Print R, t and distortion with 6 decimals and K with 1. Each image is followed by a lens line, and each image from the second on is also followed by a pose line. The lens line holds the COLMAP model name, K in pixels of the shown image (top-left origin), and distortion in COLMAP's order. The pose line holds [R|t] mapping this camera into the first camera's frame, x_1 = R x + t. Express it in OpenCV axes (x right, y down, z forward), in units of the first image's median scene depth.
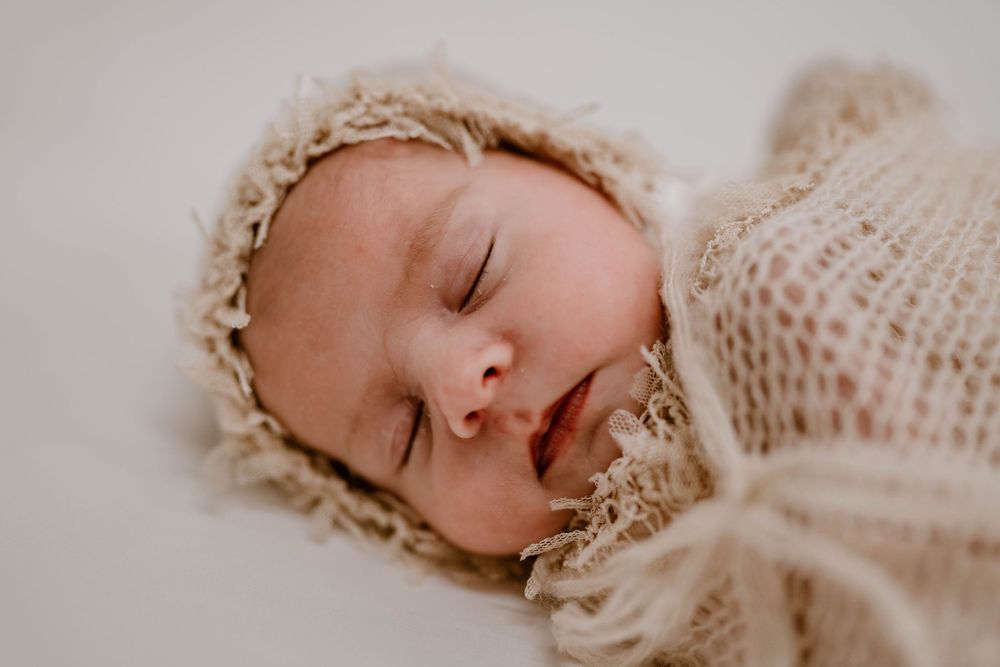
lens RADIAL K [[1113.2, 0, 500.1], [0, 1113.2, 328.0], [0, 0, 1]] dist [0.123481, 0.000000]
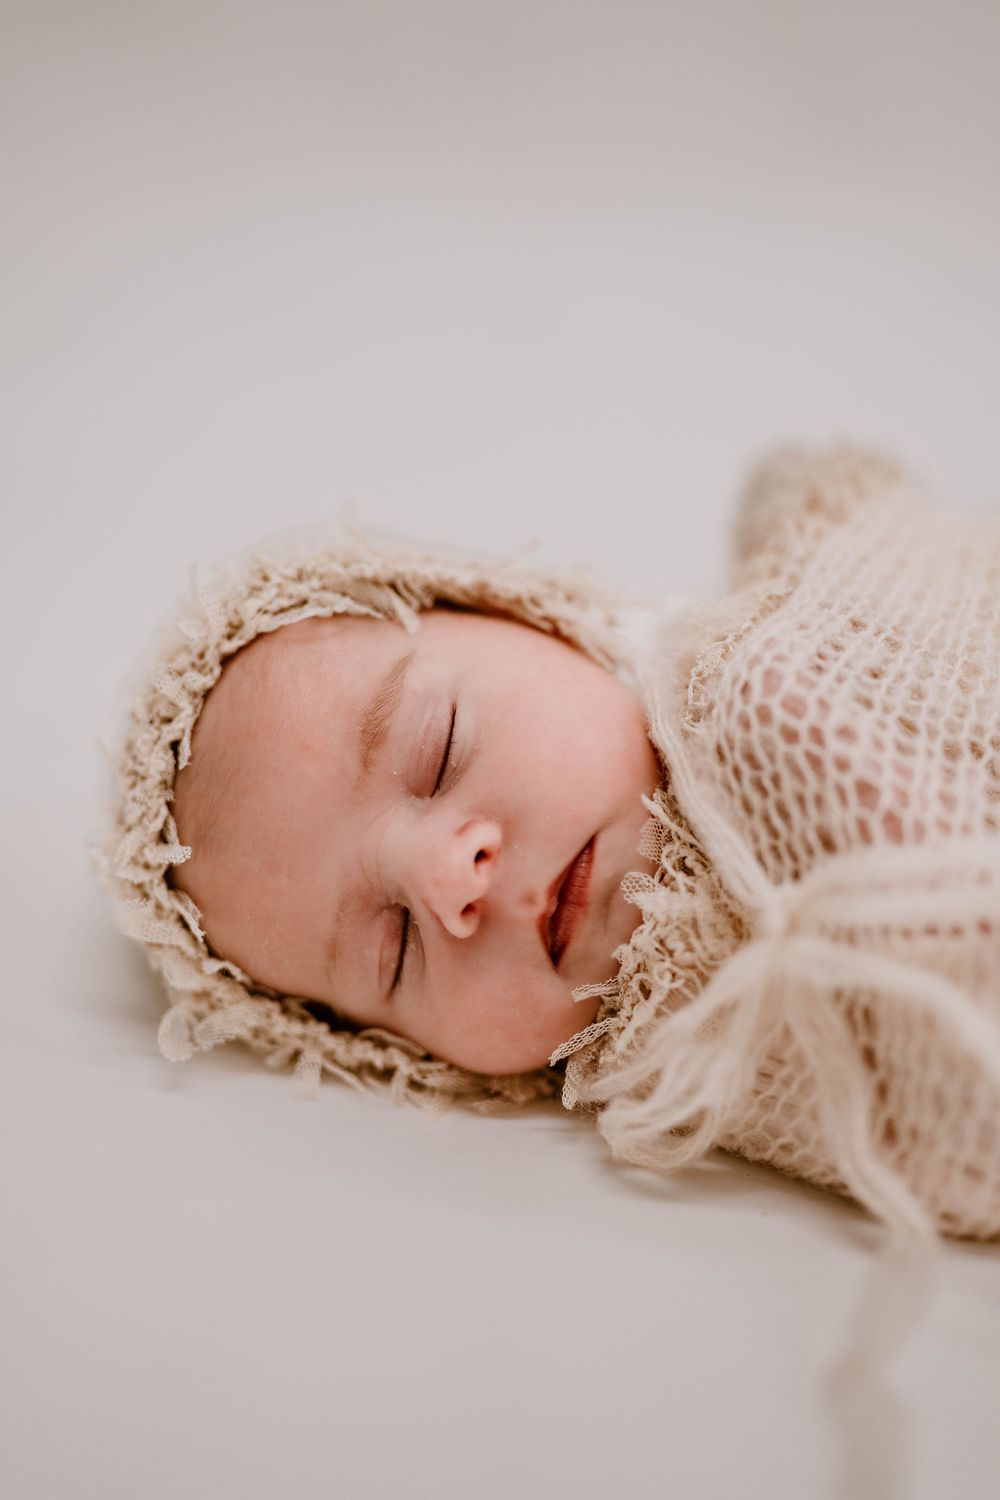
lens RADIAL K [[1669.7, 0, 502.0], [0, 1669.7, 755.2], [0, 0, 1]] dist [0.123481, 0.000000]
pose [[0.980584, -0.178048, 0.082180, -0.083994], [0.183303, 0.981130, -0.061521, 0.044587], [-0.069676, 0.075390, 0.994717, -0.313627]]
